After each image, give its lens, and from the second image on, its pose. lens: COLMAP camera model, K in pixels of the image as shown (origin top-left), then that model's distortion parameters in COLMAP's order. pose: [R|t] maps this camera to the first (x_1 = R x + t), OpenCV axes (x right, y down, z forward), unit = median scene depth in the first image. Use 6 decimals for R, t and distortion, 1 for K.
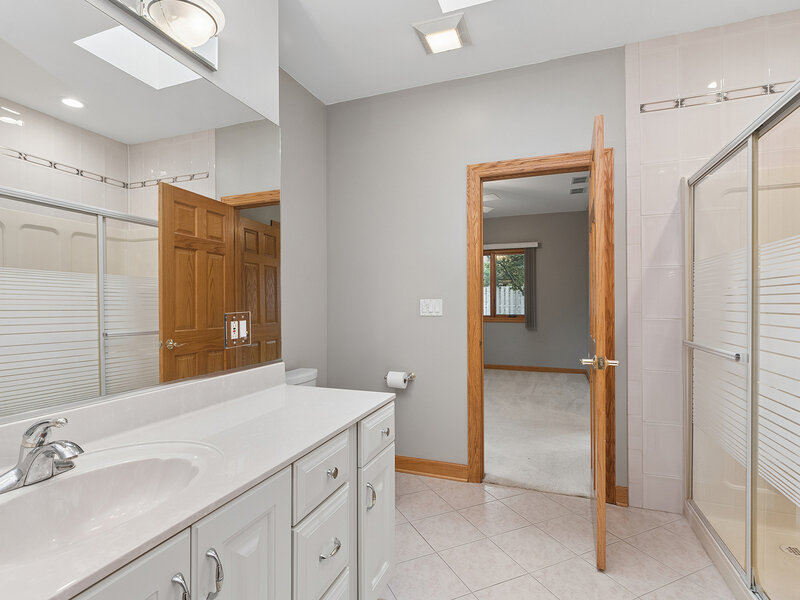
lens RADIAL K [[402.9, 0, 398.6], [0, 402.9, 303.5], [0, 0, 1]] dist [0.001271, -0.000020]
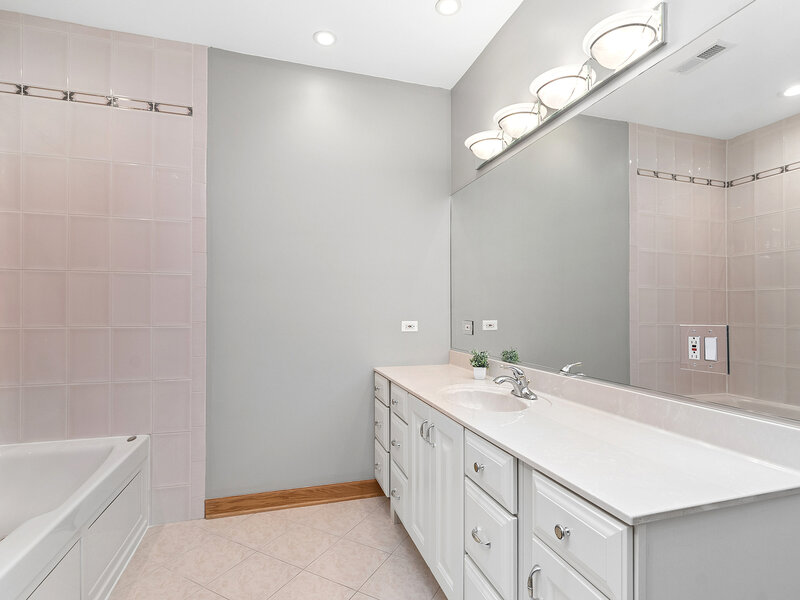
lens RADIAL K [[402.9, 0, 398.6], [0, 402.9, 303.5], [0, 0, 1]] dist [0.001271, -0.000020]
pose [[-0.792477, -0.003335, -0.609892, 0.491622], [0.001580, 0.999970, -0.007521, -0.012440], [0.609899, -0.006924, -0.792449, 1.268297]]
